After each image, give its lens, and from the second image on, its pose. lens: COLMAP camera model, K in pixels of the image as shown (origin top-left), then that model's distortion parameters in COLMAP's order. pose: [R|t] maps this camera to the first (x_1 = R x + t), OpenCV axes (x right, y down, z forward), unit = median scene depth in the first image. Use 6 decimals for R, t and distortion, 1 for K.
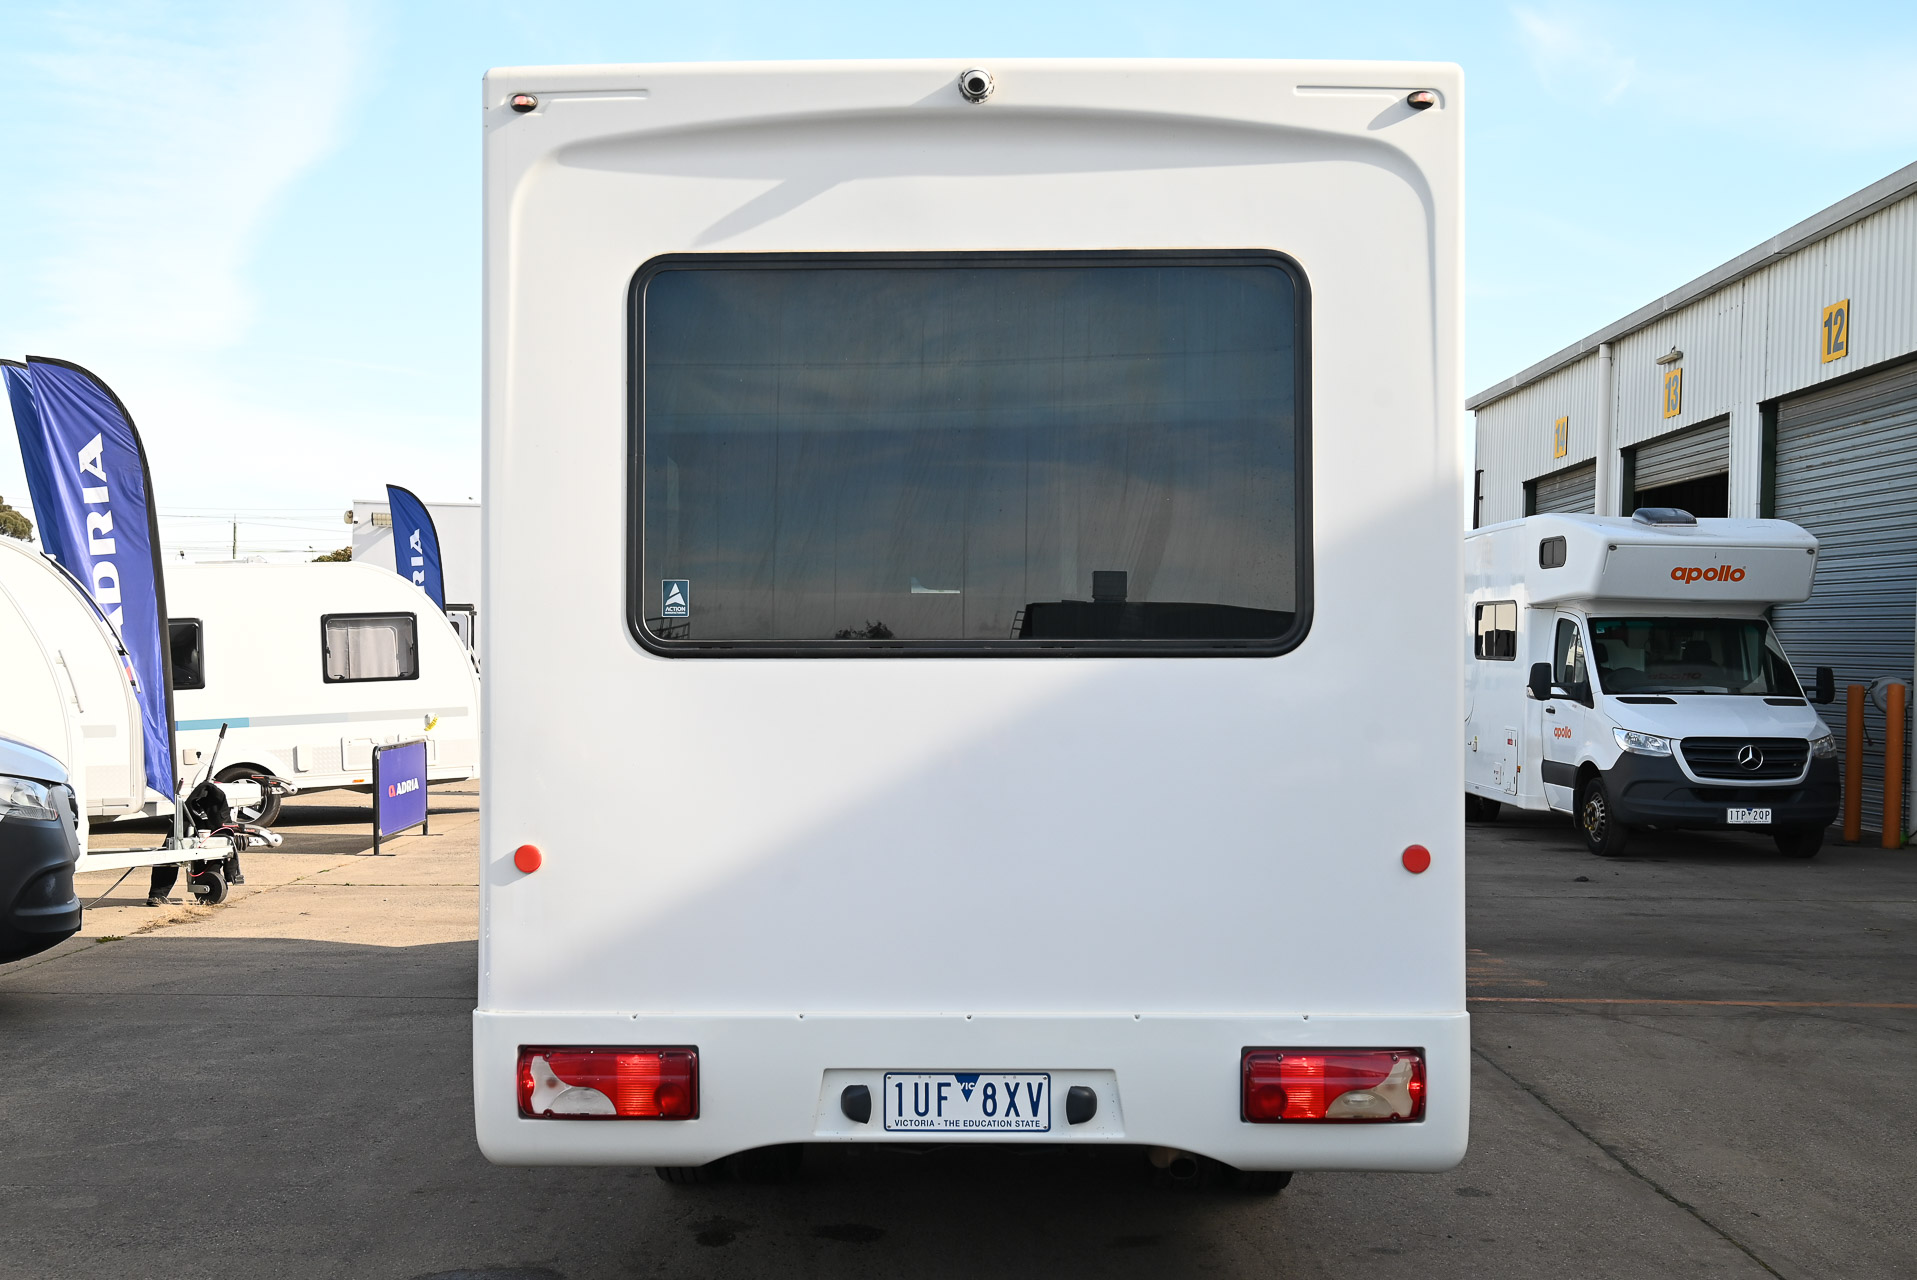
lens RADIAL K [[2054.6, 0, 920.5], [0, 2054.6, 634.5], [0, 0, 1]] dist [-0.004439, -0.005151]
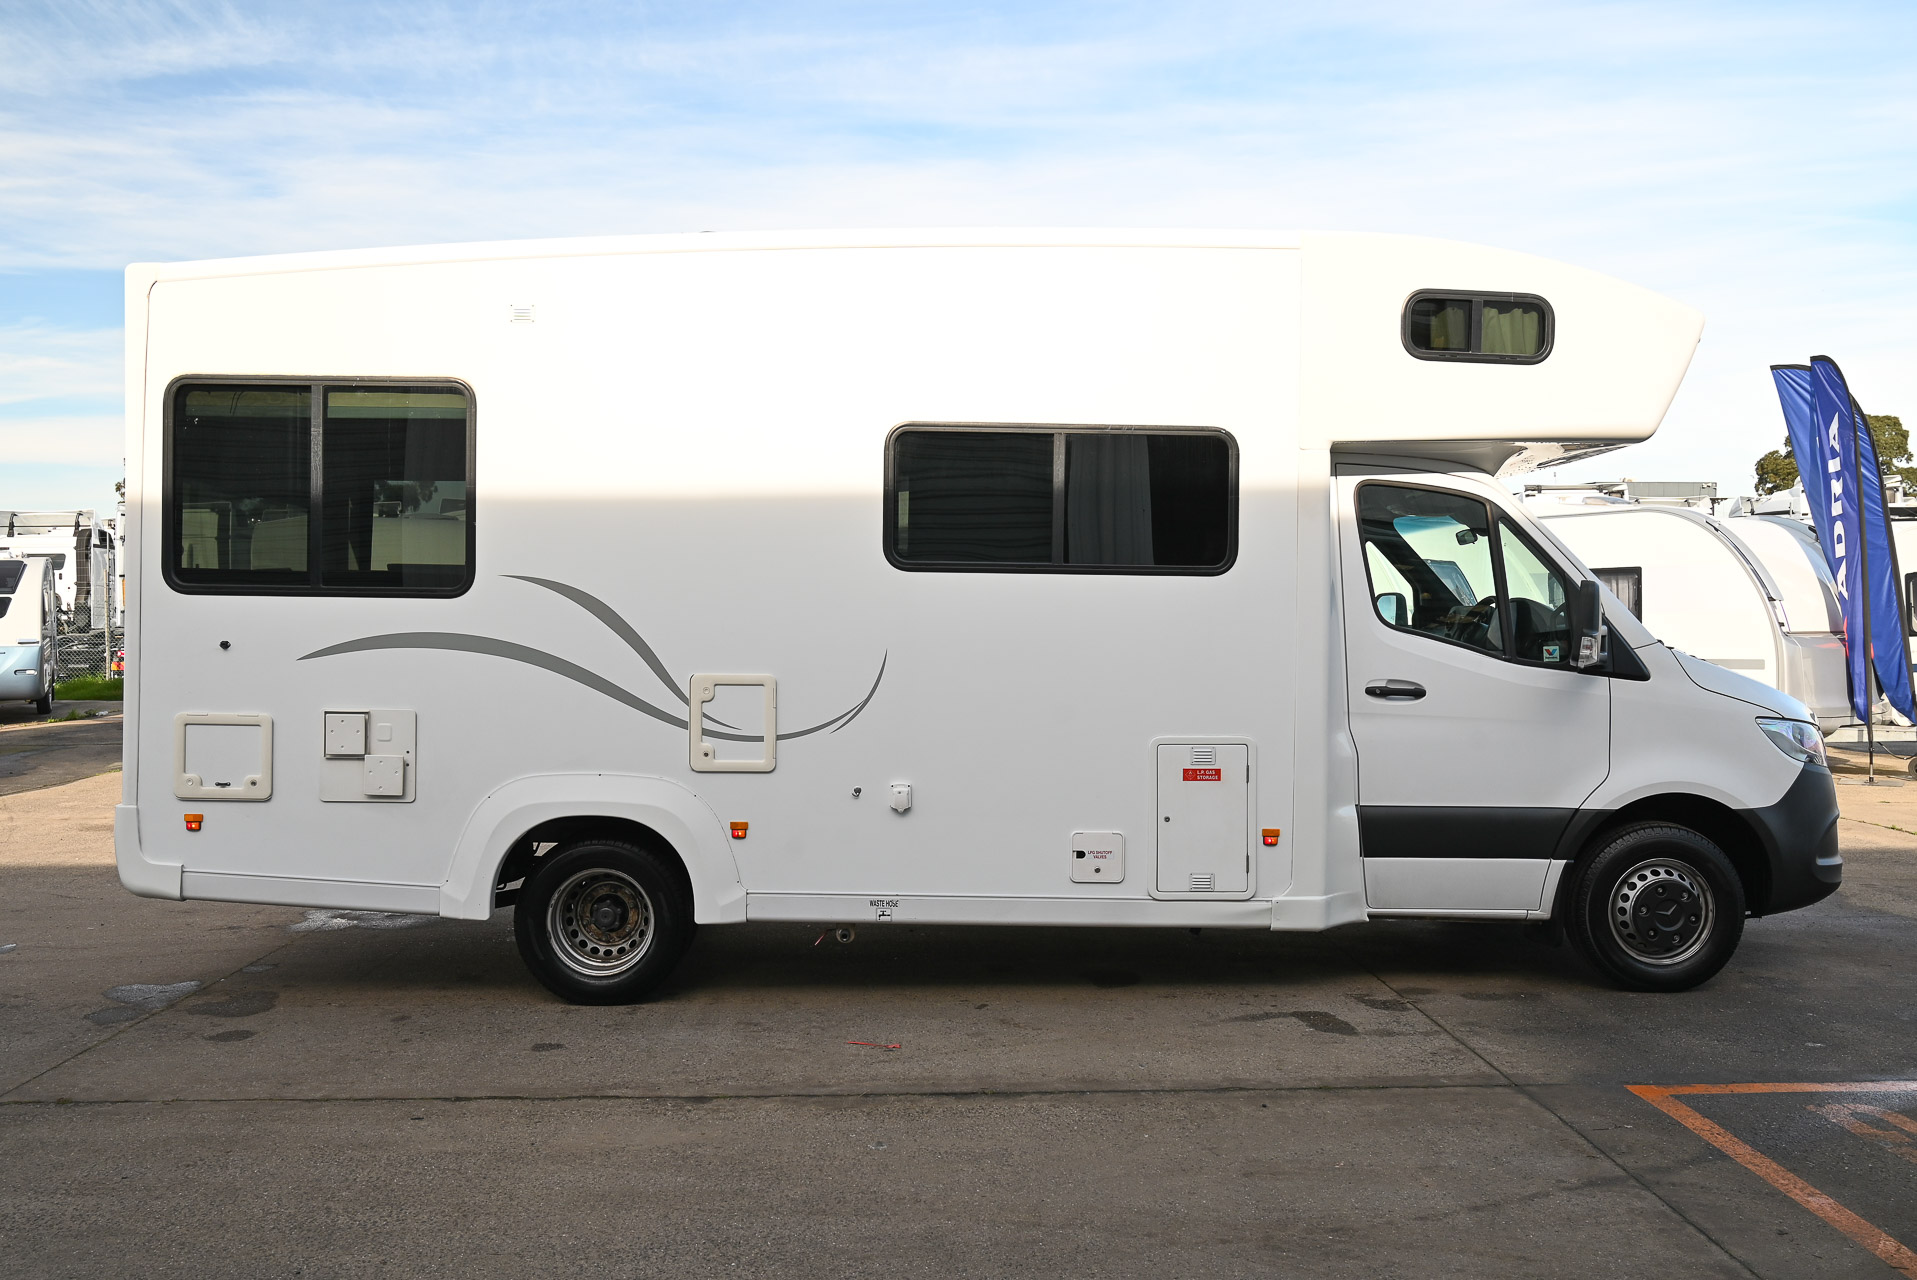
lens RADIAL K [[1520.6, 0, 958.5], [0, 1520.6, 640.0], [0, 0, 1]] dist [0.002174, -0.039310]
pose [[0.036287, 0.004684, -0.999330, 1.602022], [0.025244, 0.999666, 0.005602, 0.051792], [0.999023, -0.025430, 0.036157, 1.680791]]
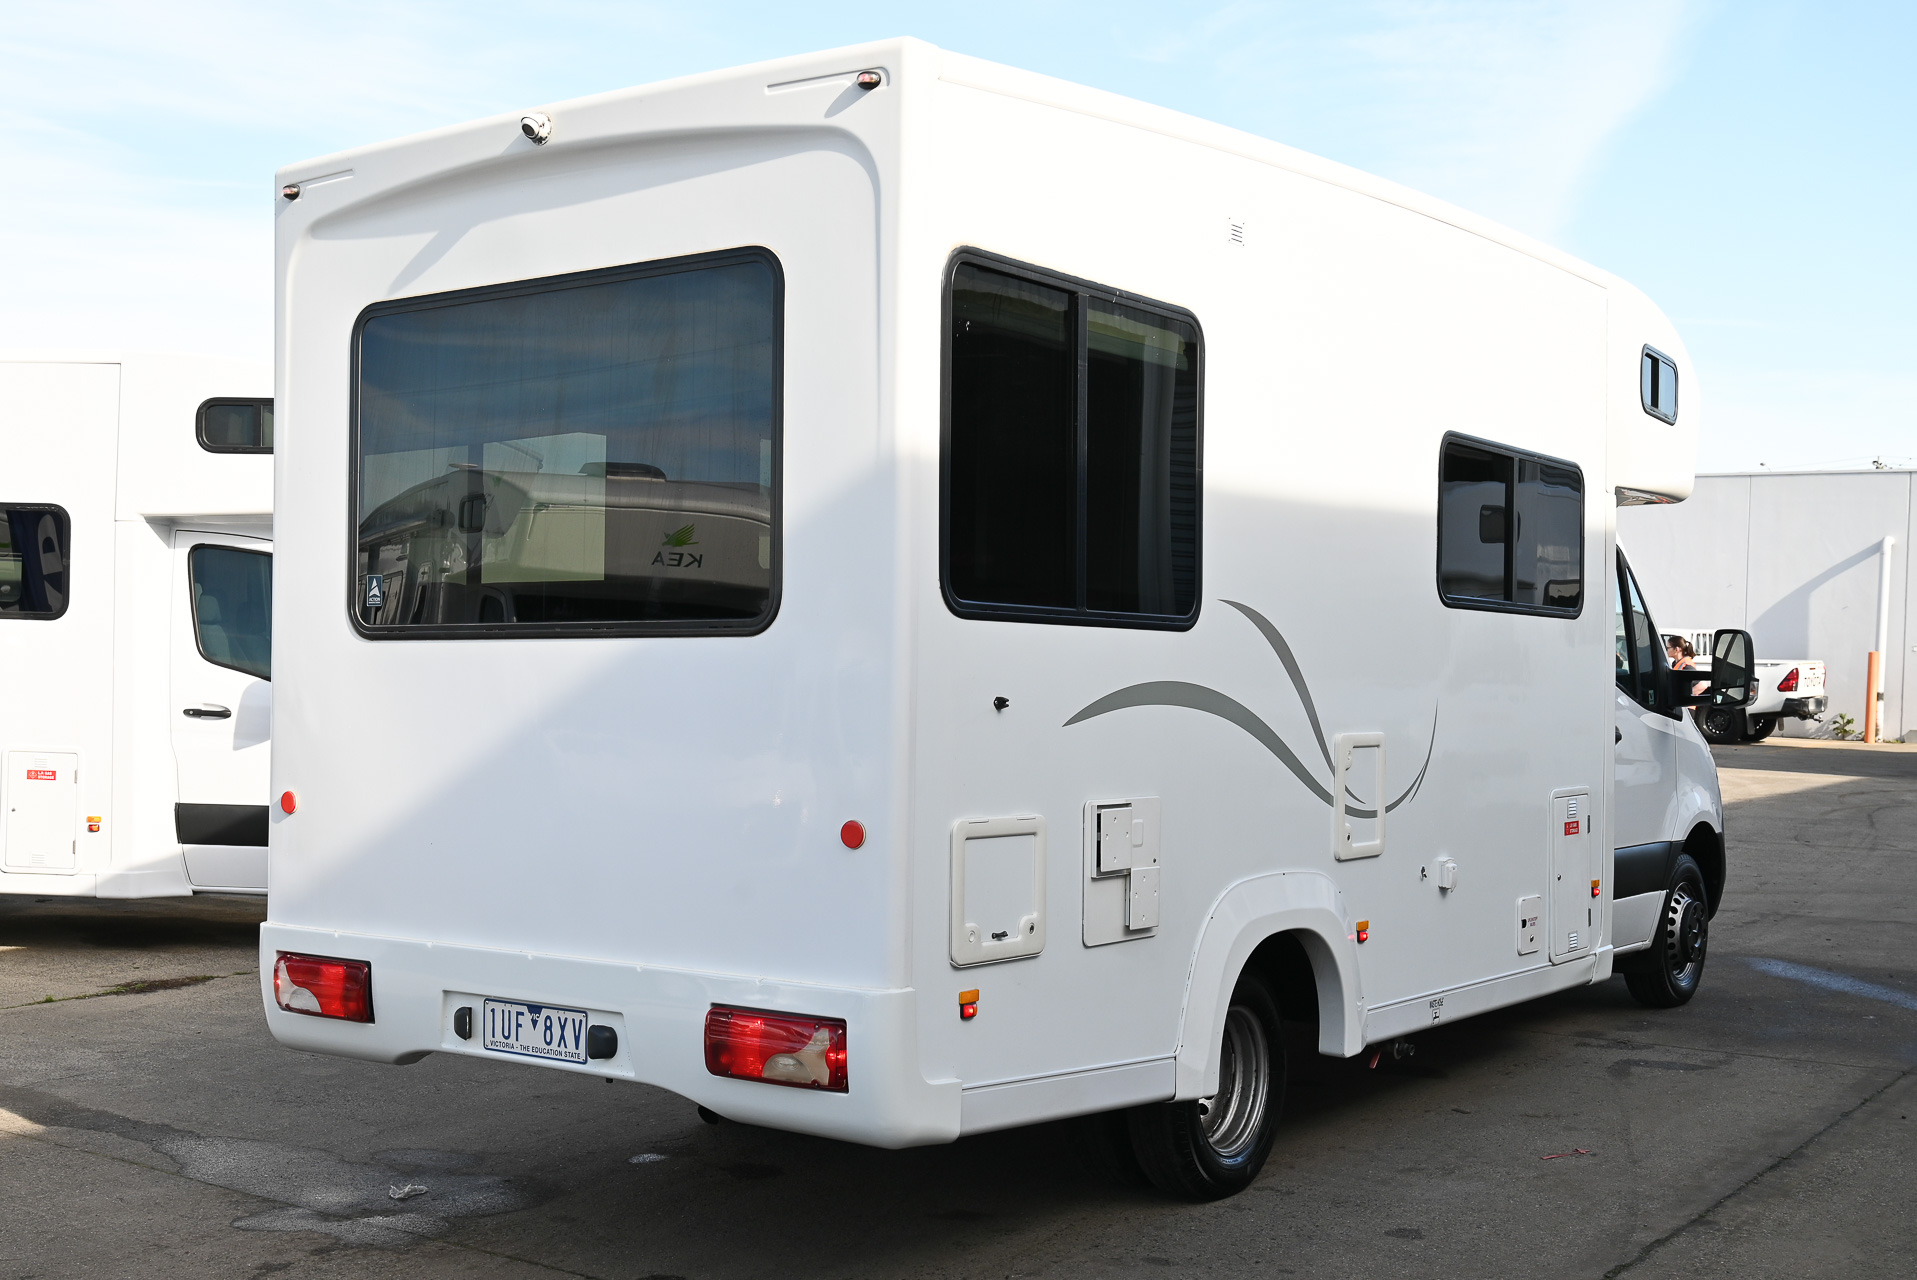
lens RADIAL K [[2201.5, 0, 958.5], [0, 2201.5, 640.0], [0, 0, 1]] dist [0.000508, -0.003056]
pose [[0.820260, -0.005023, -0.571968, 0.903222], [0.012067, 0.999891, 0.008525, 0.004632], [0.571863, -0.013895, 0.820231, 0.139846]]
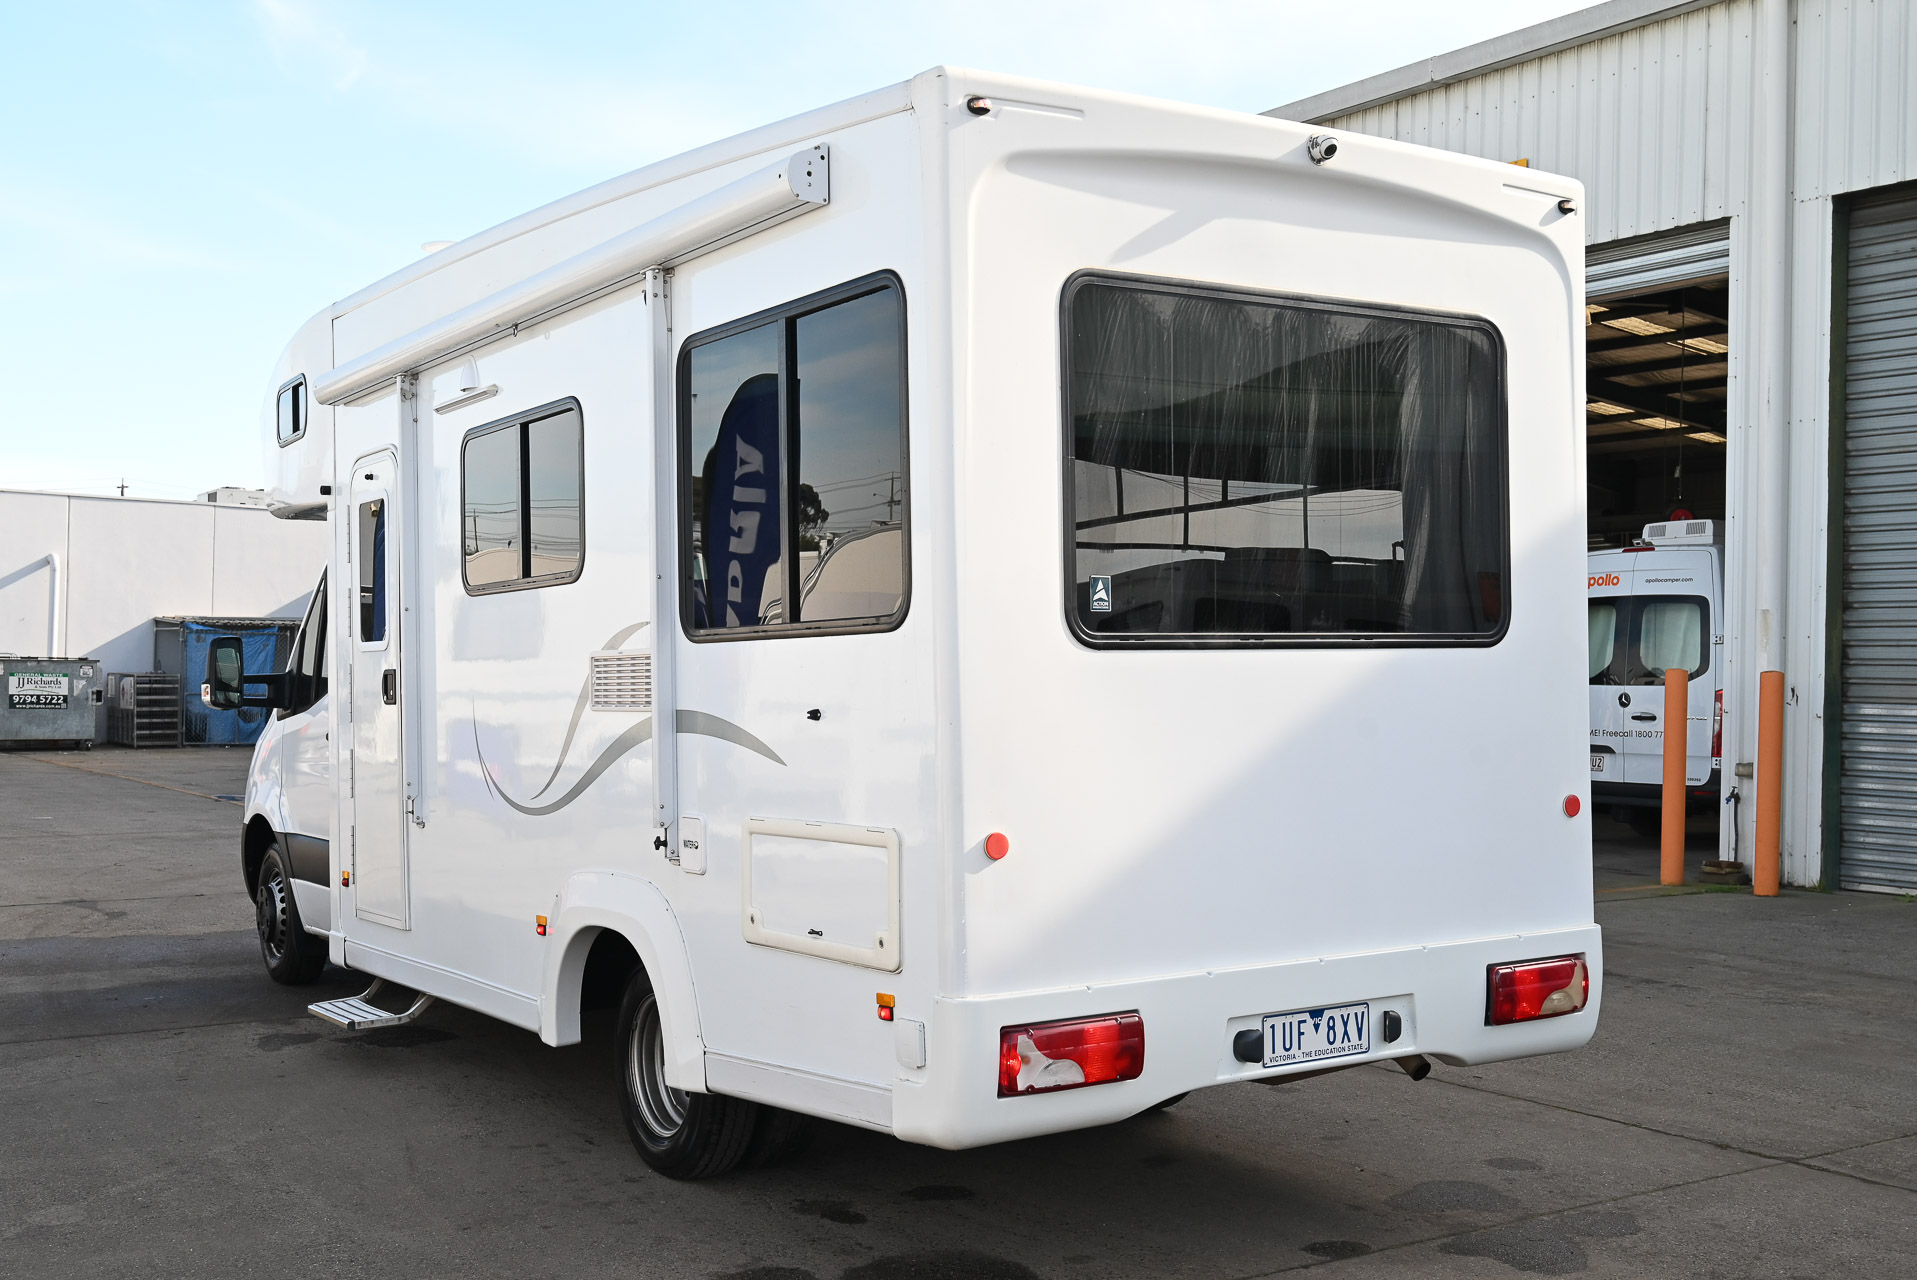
lens RADIAL K [[2028.0, 0, 952.7], [0, 2028.0, 645.5], [0, 0, 1]] dist [-0.004736, -0.011263]
pose [[0.831635, -0.002339, 0.555318, -0.771718], [-0.004928, 0.999921, 0.011592, -0.002603], [-0.555301, -0.012377, 0.831557, 0.169831]]
